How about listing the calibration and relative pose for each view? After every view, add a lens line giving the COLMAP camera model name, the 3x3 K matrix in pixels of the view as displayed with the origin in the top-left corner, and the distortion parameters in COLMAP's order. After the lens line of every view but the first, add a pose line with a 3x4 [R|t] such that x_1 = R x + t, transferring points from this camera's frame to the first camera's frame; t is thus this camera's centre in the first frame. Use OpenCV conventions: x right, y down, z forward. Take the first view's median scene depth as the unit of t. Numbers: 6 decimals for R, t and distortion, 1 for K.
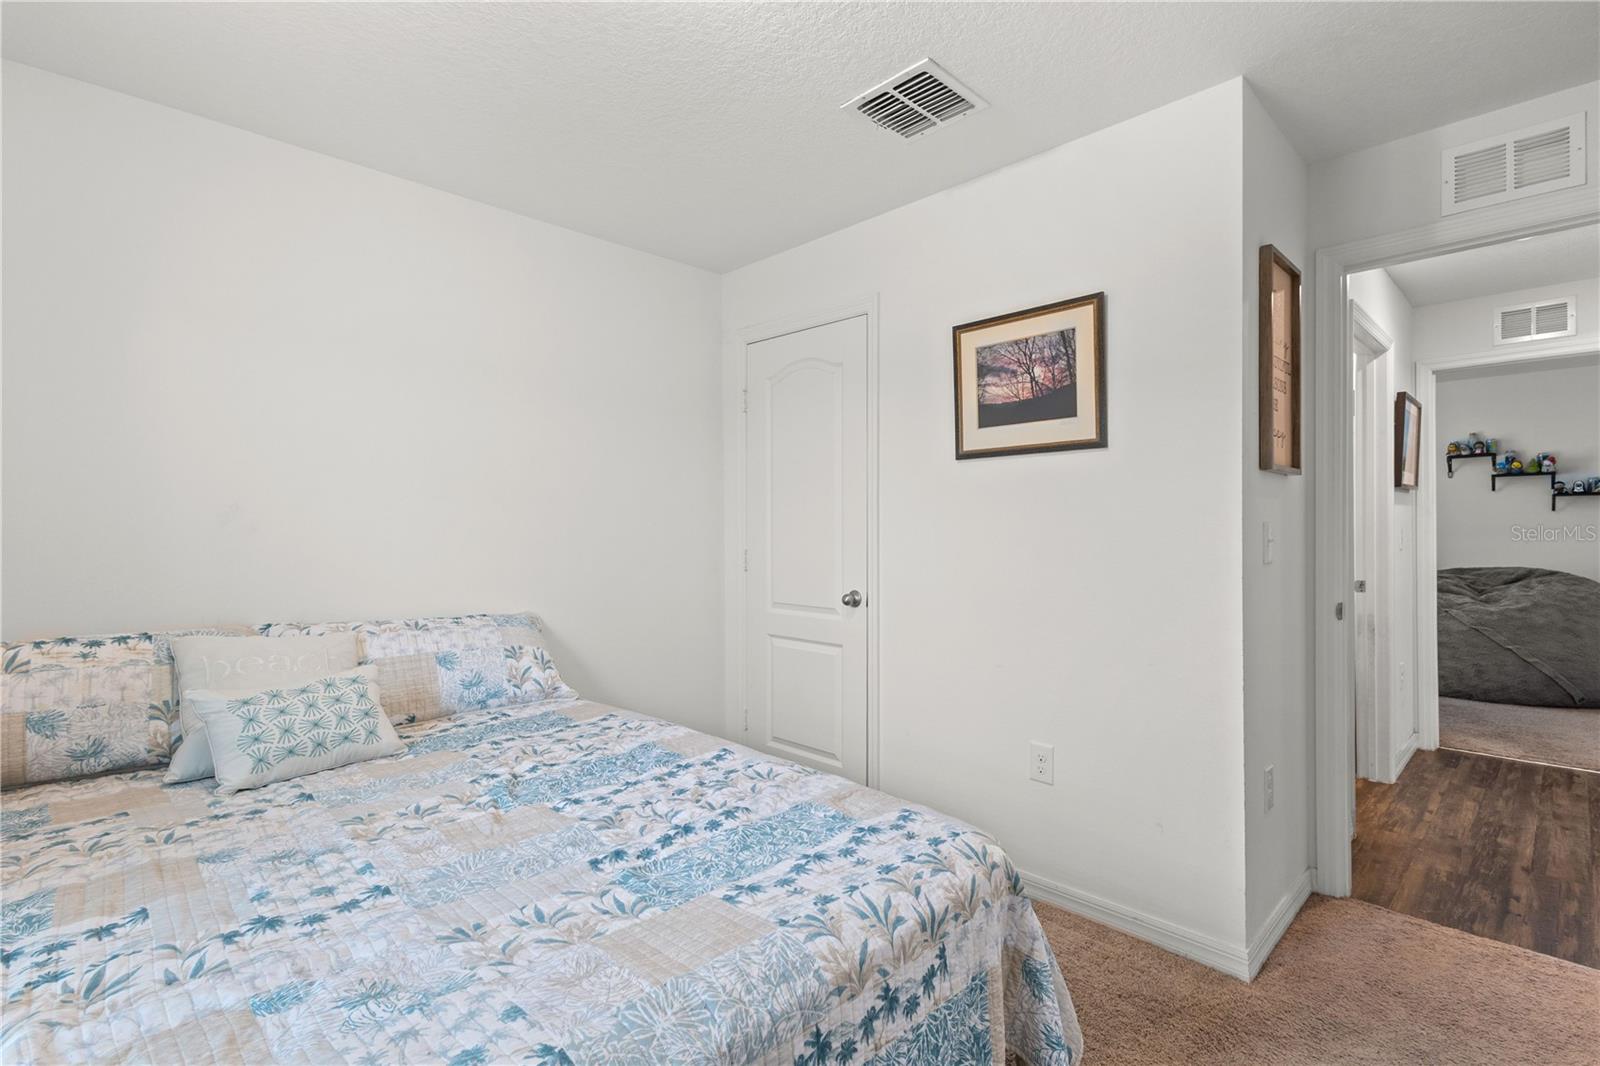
lens RADIAL K [[759.2, 0, 800.0], [0, 759.2, 533.0], [0, 0, 1]] dist [0.007881, 0.000218]
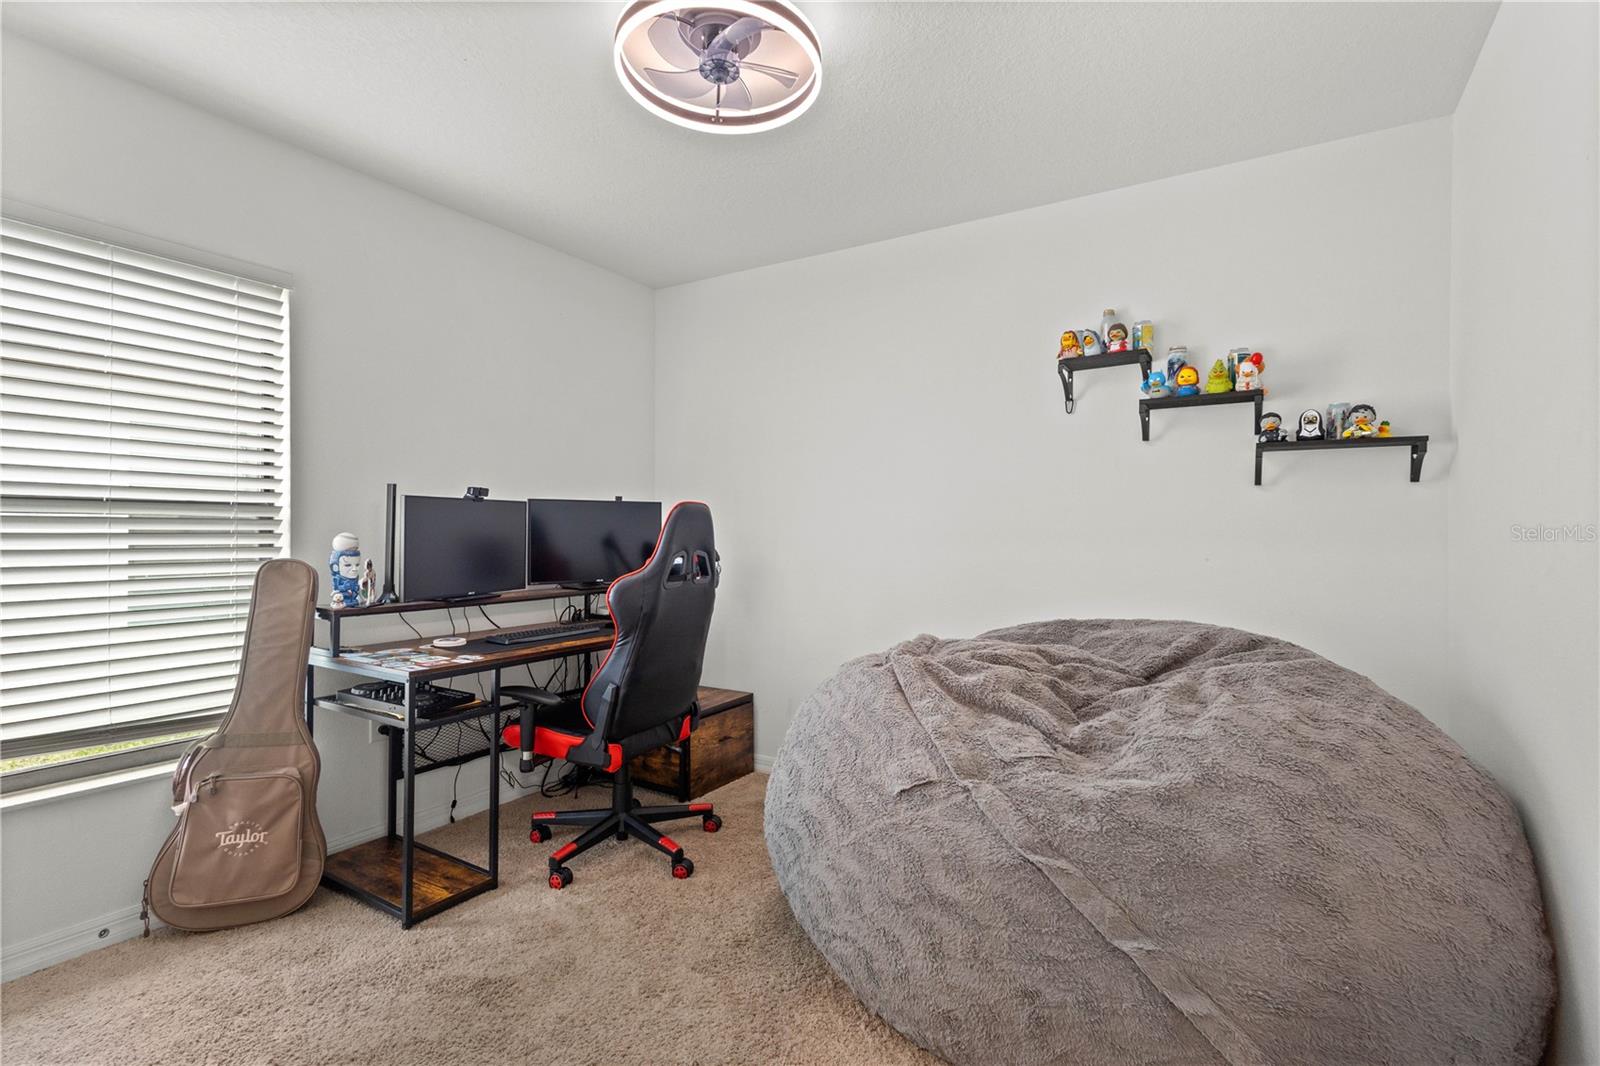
lens RADIAL K [[741.9, 0, 800.0], [0, 741.9, 533.0], [0, 0, 1]] dist [0.010256, -0.000269]
pose [[0.974315, 0.008720, 0.225018, 0.622333], [-0.007848, 0.999958, -0.004769, 0.001963], [-0.225051, 0.002880, 0.974343, 0.632556]]
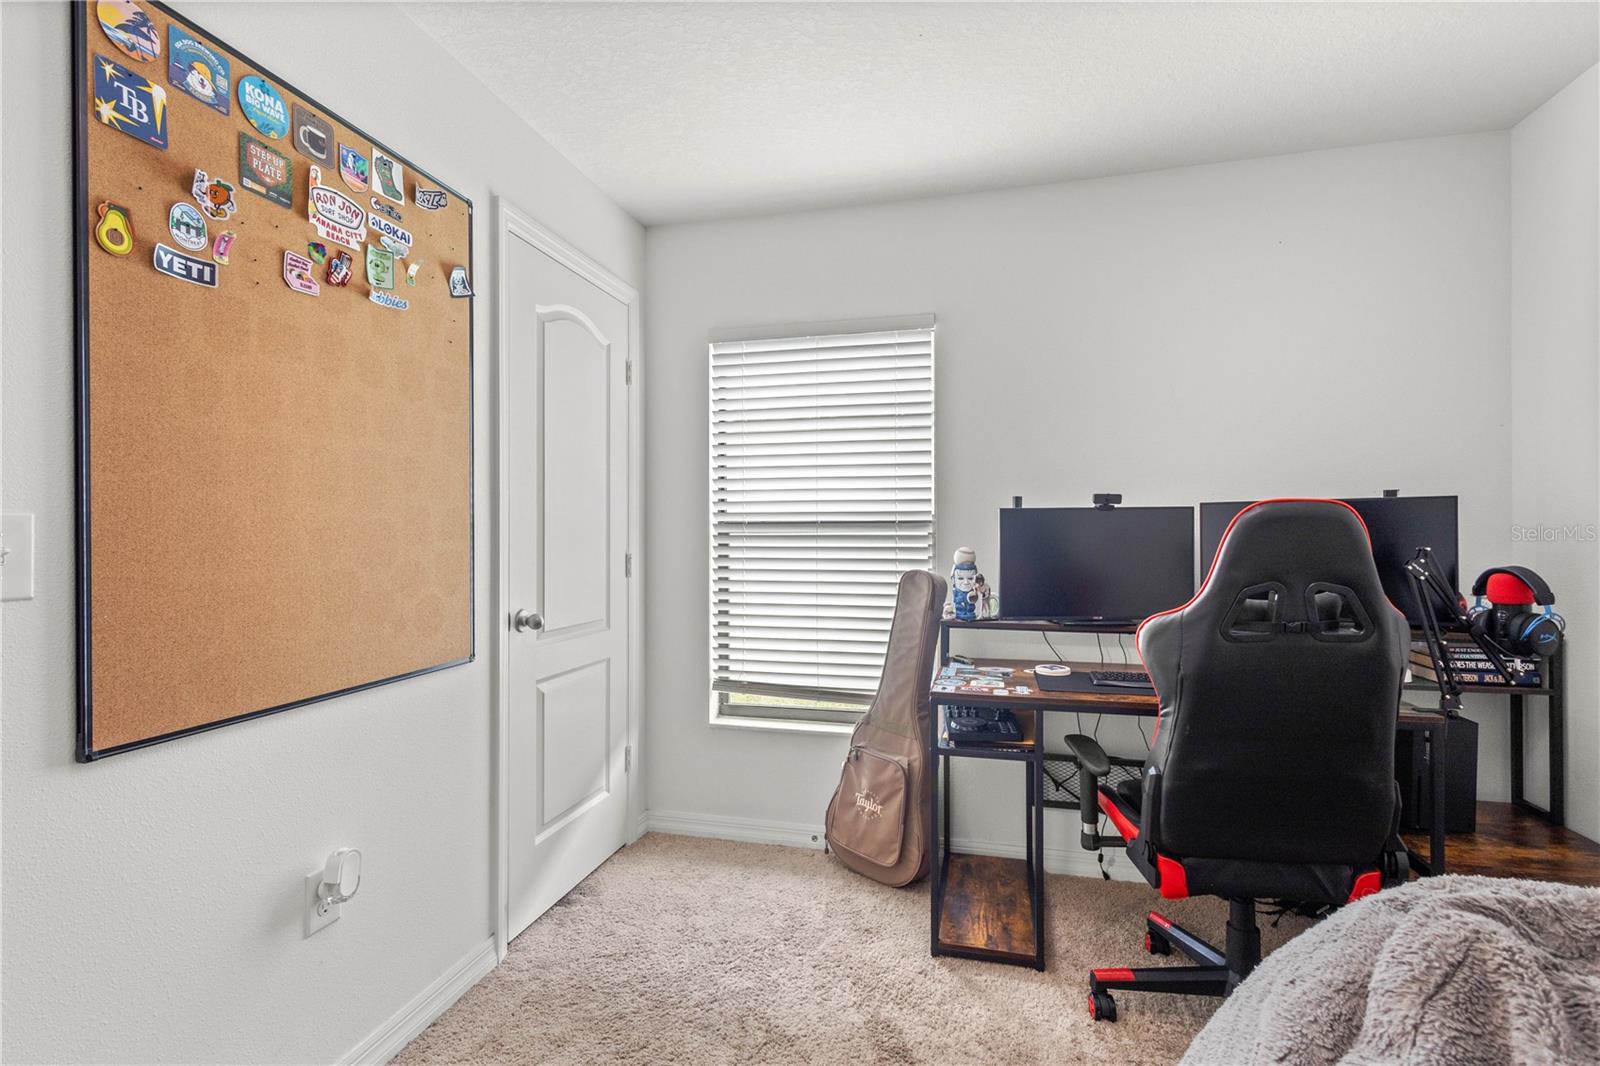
lens RADIAL K [[741.9, 0, 800.0], [0, 741.9, 533.0], [0, 0, 1]] dist [0.010256, -0.000269]
pose [[0.515377, -0.000769, -0.856963, 0.880357], [-0.005892, 0.999973, -0.004440, -0.007039], [0.856943, 0.007338, 0.515358, 0.879516]]
